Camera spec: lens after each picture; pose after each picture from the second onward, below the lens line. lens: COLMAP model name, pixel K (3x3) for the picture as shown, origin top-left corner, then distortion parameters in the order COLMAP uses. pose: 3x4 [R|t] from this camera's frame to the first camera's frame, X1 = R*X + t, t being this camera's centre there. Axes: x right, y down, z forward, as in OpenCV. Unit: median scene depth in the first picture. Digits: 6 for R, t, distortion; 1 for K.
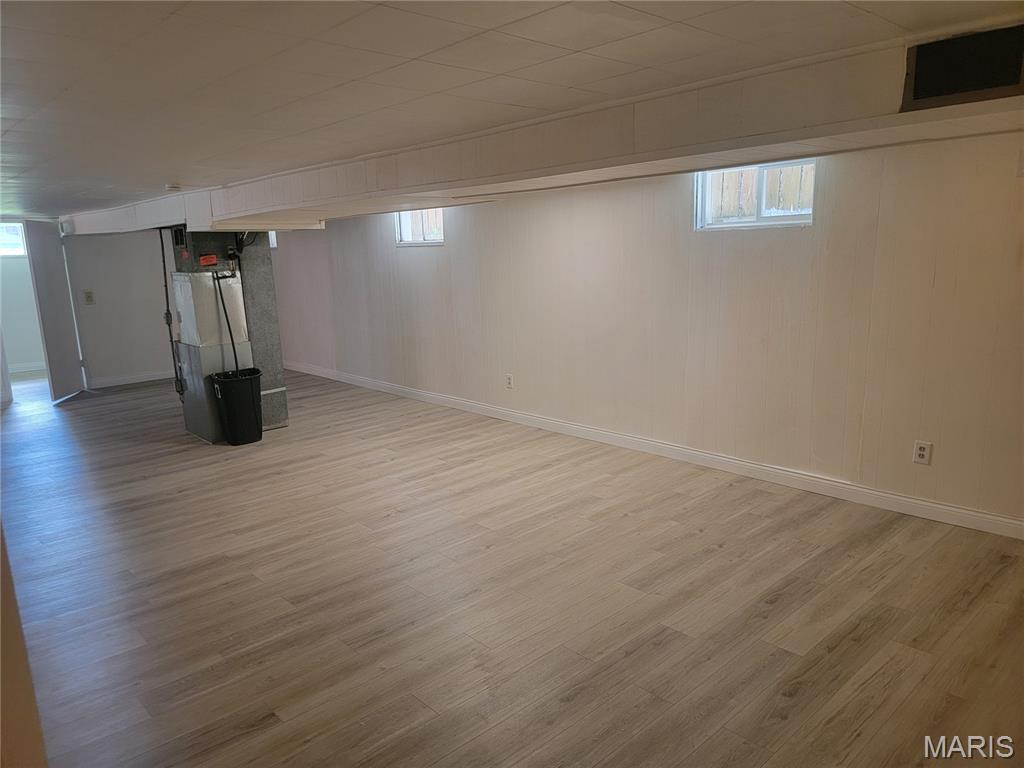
lens RADIAL K [[707.6, 0, 511.0], [0, 707.6, 384.1], [0, 0, 1]] dist [0.060079, -0.022827]
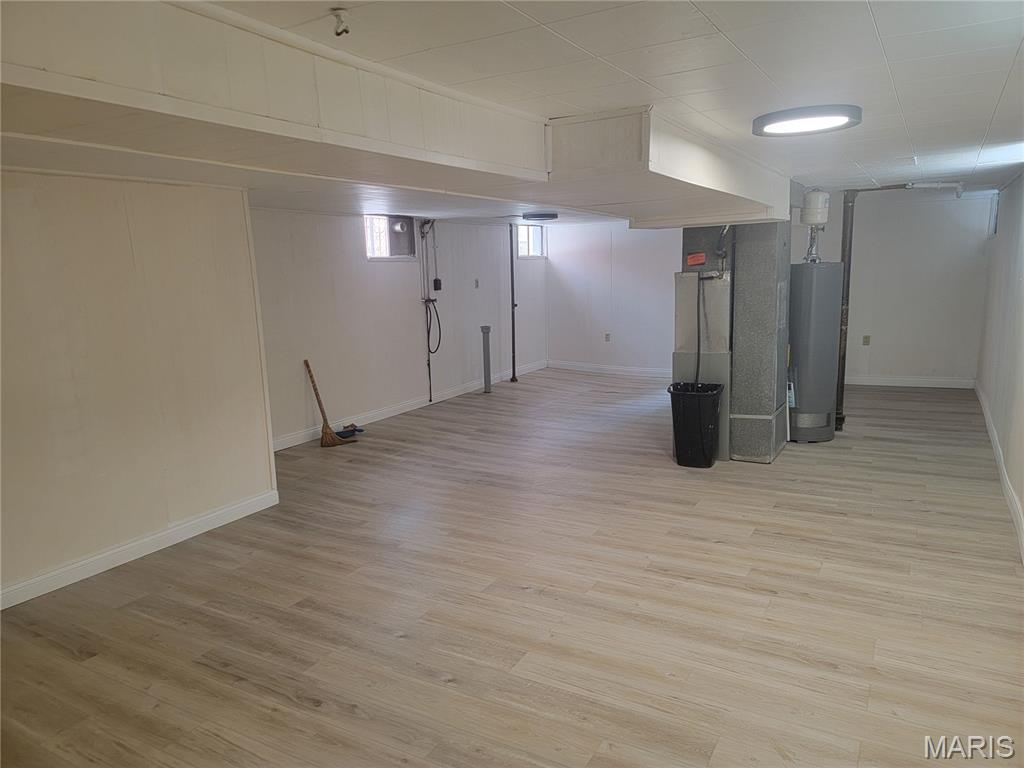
lens RADIAL K [[707.6, 0, 510.9], [0, 707.6, 386.1], [0, 0, 1]] dist [0.060079, -0.022827]
pose [[0.295546, 0.182813, -0.937674, 0.383493], [-0.157383, 0.977426, 0.140958, -0.106616], [0.942275, 0.105914, 0.317646, 0.512576]]
